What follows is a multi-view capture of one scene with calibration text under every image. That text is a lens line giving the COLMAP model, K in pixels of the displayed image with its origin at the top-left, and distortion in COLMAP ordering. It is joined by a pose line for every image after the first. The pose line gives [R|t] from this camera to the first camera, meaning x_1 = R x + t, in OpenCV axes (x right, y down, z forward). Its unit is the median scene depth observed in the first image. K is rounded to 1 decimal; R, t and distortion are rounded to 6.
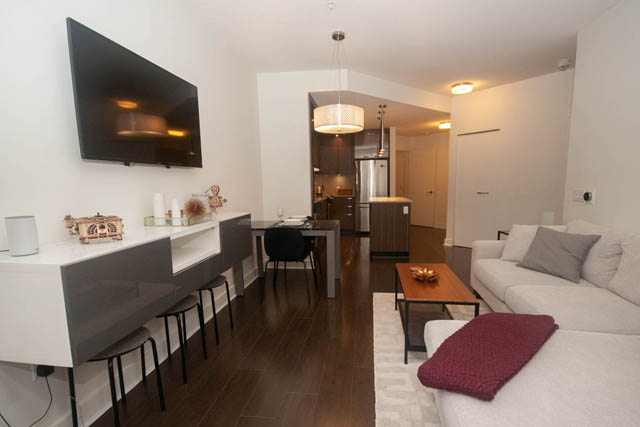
lens RADIAL K [[308.0, 0, 323.7], [0, 308.0, 223.9], [0, 0, 1]] dist [0.000247, -0.000554]
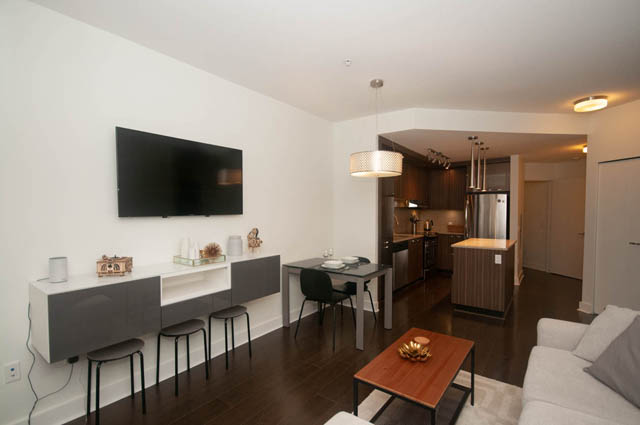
lens RADIAL K [[302.6, 0, 317.0], [0, 302.6, 220.0], [0, 0, 1]] dist [0.001276, -0.000017]
pose [[0.870140, 0.033242, -0.491682, 0.417379], [-0.079195, 0.994187, -0.072938, -0.090765], [0.486400, 0.102405, 0.867715, 0.106809]]
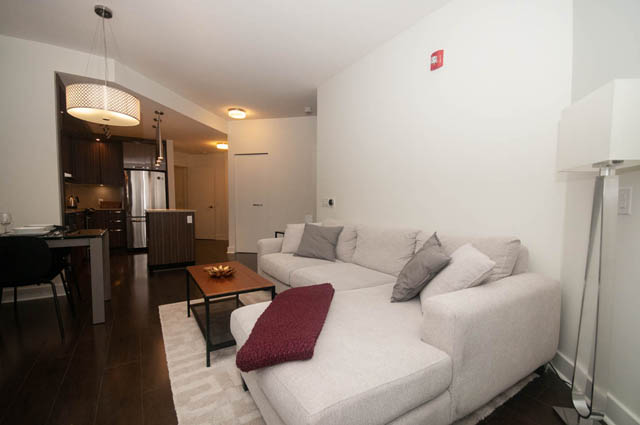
lens RADIAL K [[281.3, 0, 321.1], [0, 281.3, 222.0], [0, 0, 1]] dist [-0.011824, -0.000479]
pose [[0.751439, -0.014031, 0.659653, -0.016253], [0.062048, 0.996846, -0.049479, 0.055241], [-0.656878, 0.078111, 0.749940, 0.077551]]
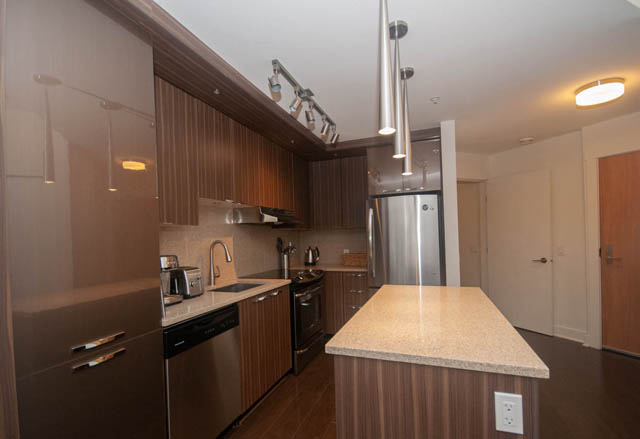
lens RADIAL K [[305.2, 0, 318.2], [0, 305.2, 239.6], [0, 0, 1]] dist [-0.000662, -0.000050]
pose [[0.976337, -0.005816, -0.216175, 0.337446], [-0.019538, 0.993178, -0.114961, -0.219852], [0.215369, 0.116465, 0.969563, 1.359337]]
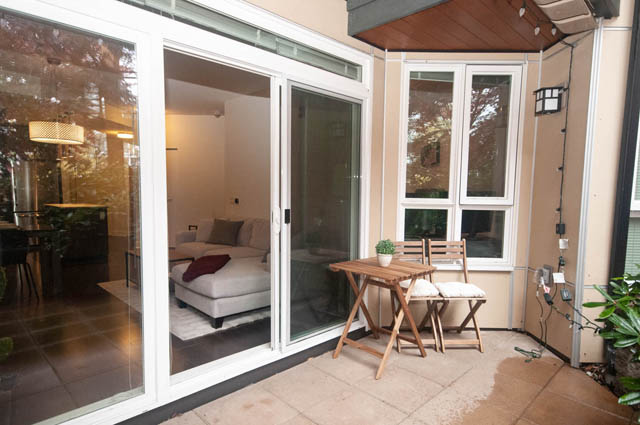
lens RADIAL K [[374.8, 0, 320.3], [0, 374.8, 225.4], [0, 0, 1]] dist [-0.042210, -0.000436]
pose [[0.603804, -0.042054, 0.796023, -0.457111], [0.080304, 0.996736, -0.008255, 0.090774], [-0.793078, 0.068909, 0.605210, -0.539115]]
